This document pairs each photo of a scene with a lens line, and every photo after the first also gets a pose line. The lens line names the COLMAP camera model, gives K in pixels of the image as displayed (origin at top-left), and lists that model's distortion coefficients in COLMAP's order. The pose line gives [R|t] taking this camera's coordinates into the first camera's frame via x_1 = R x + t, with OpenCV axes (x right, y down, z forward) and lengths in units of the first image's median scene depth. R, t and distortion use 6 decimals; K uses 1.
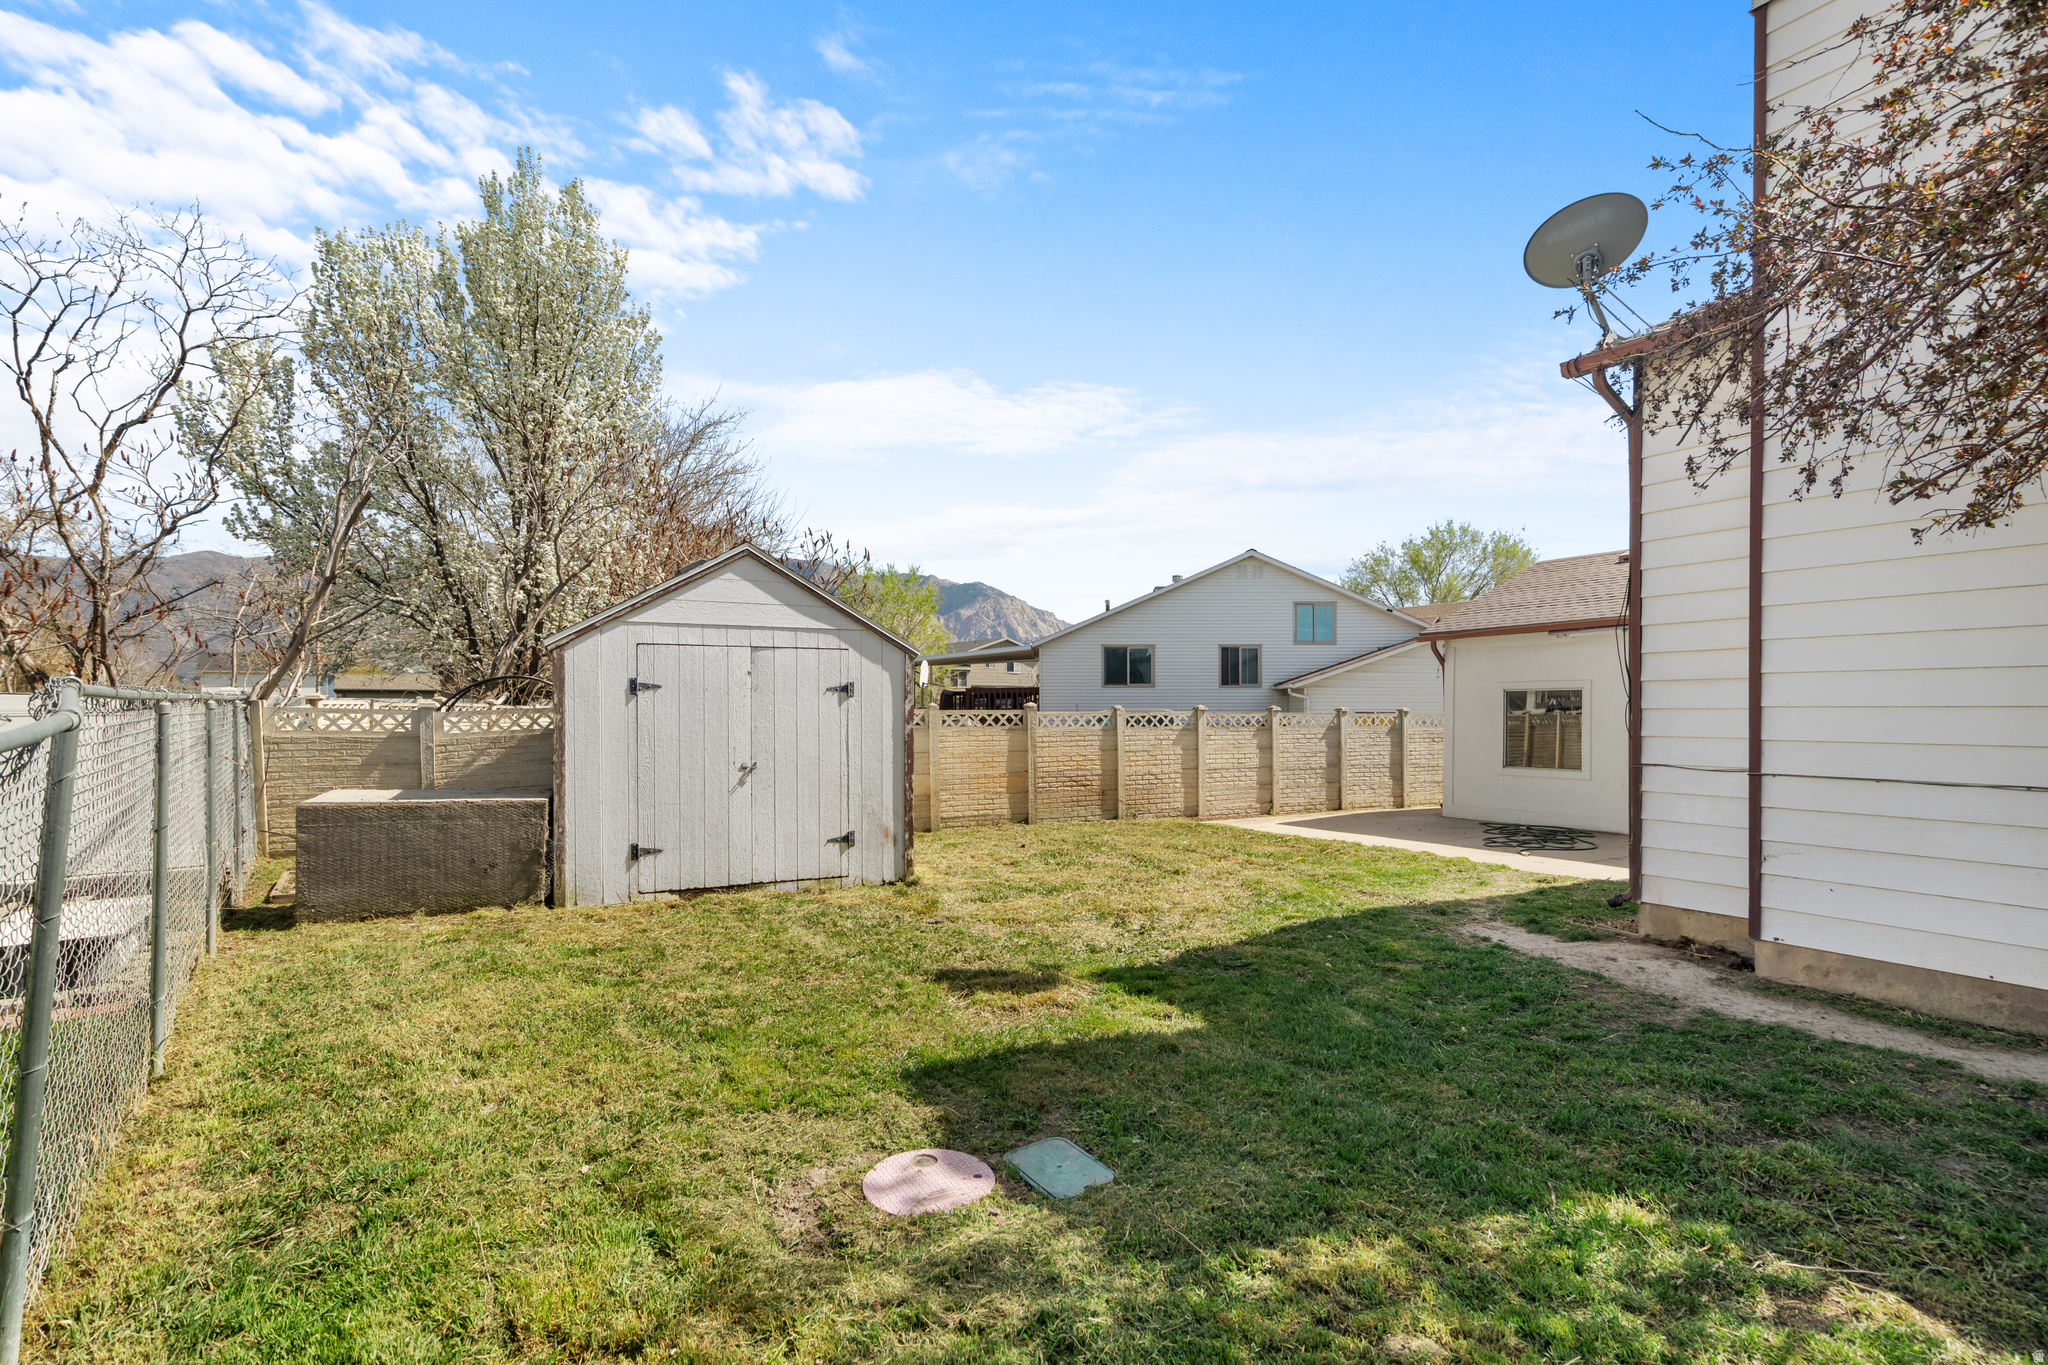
lens RADIAL K [[933.9, 0, 1019.2], [0, 933.9, 689.3], [0, 0, 1]] dist [-0.000005, 0.000380]
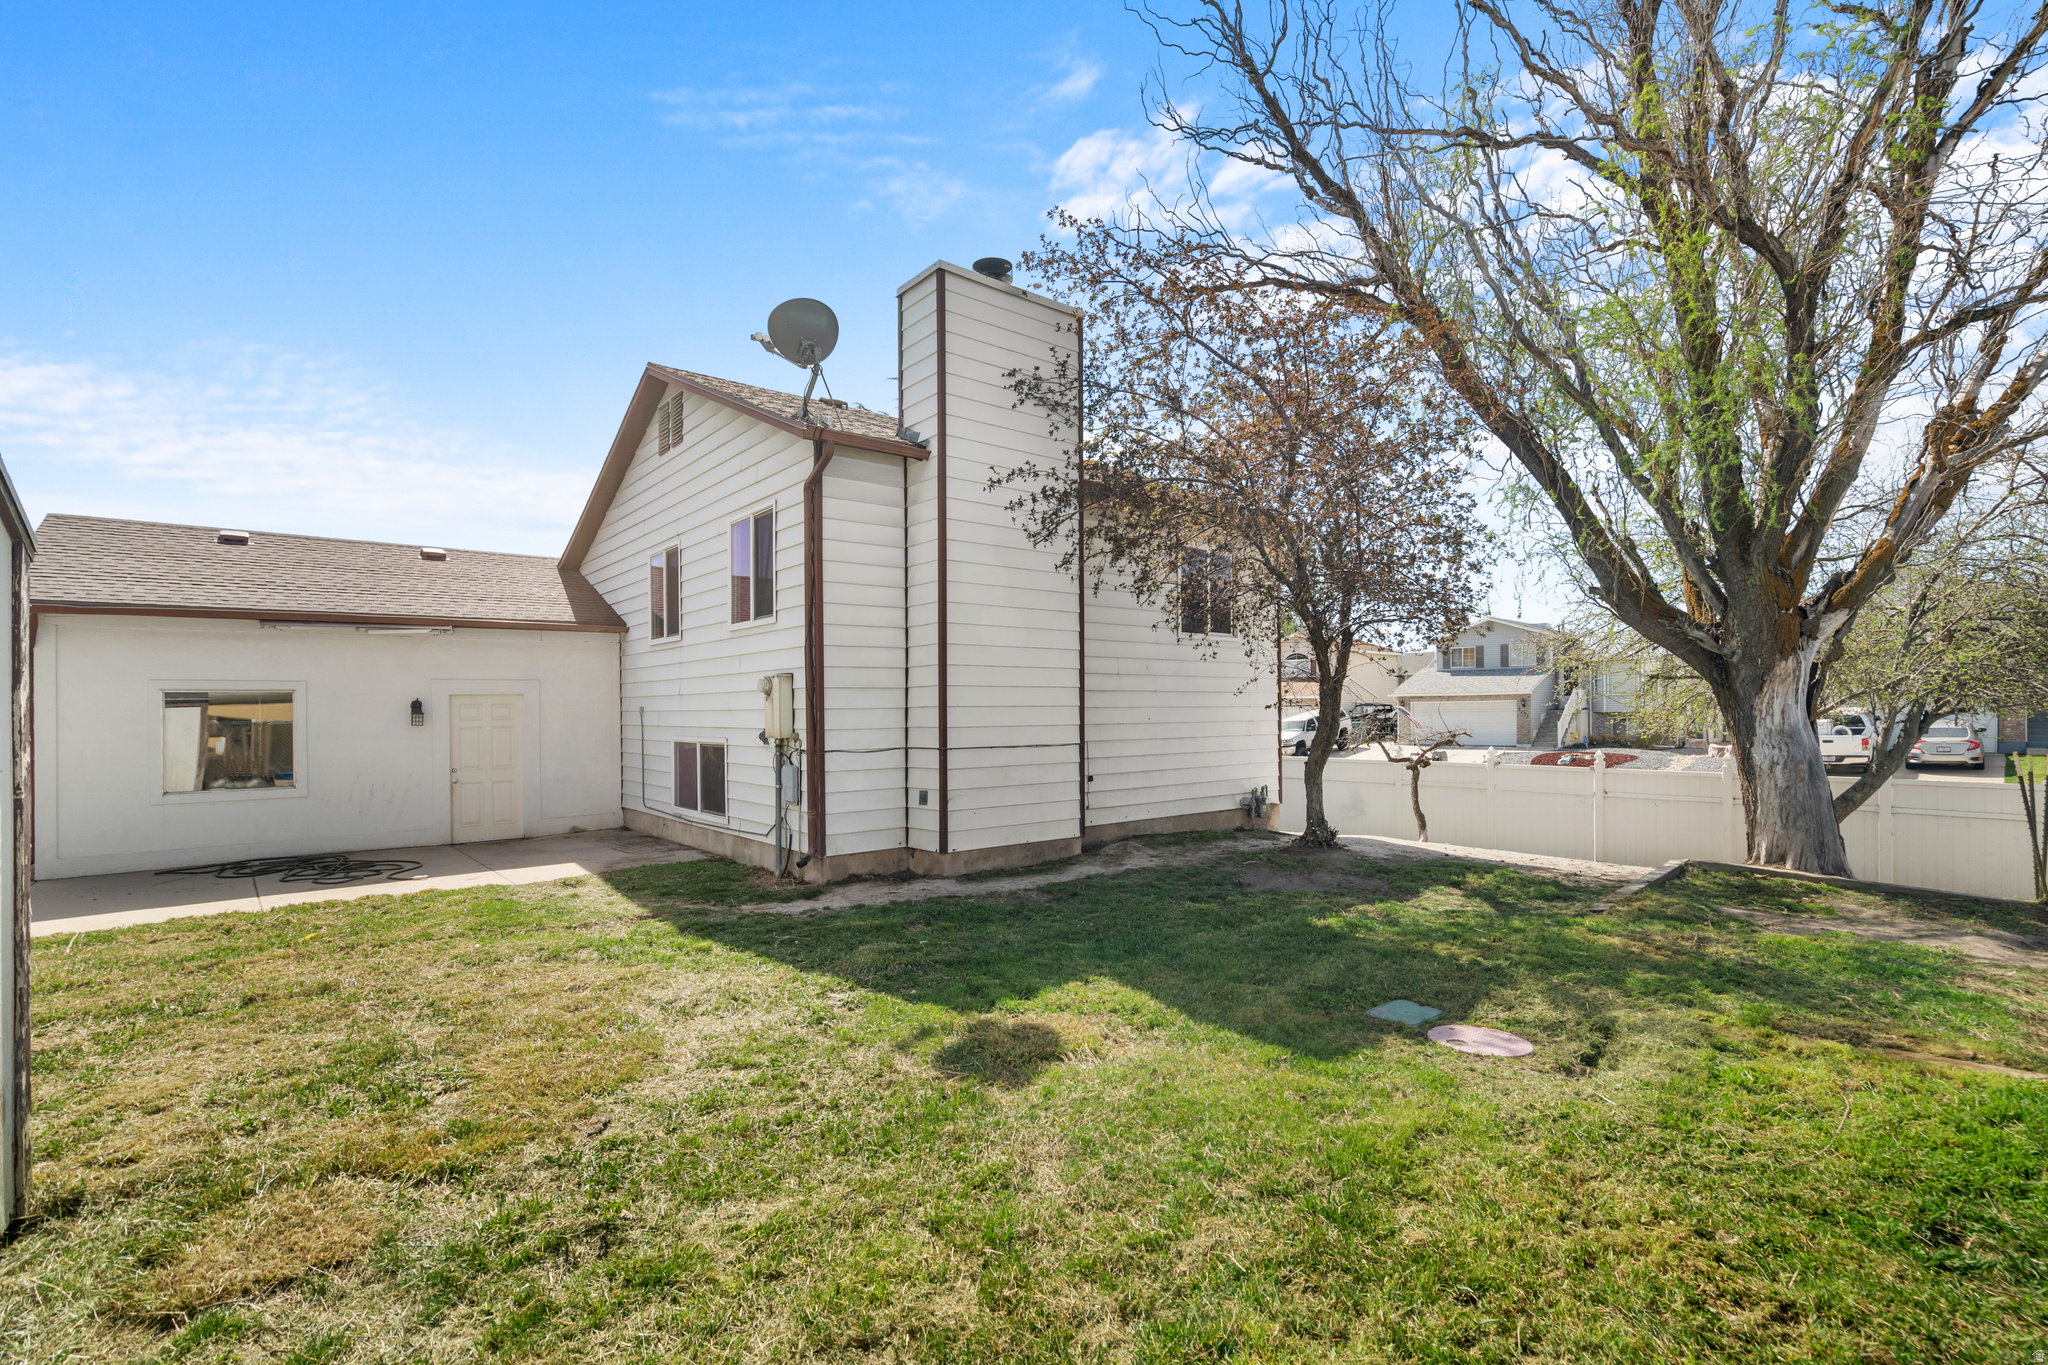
lens RADIAL K [[933.9, 0, 1019.2], [0, 933.9, 689.3], [0, 0, 1]] dist [-0.000005, 0.000380]
pose [[-0.150523, 0.027265, 0.988230, -0.881117], [-0.016751, 0.999406, -0.030125, 0.037103], [-0.988465, -0.021089, -0.149977, 1.209758]]
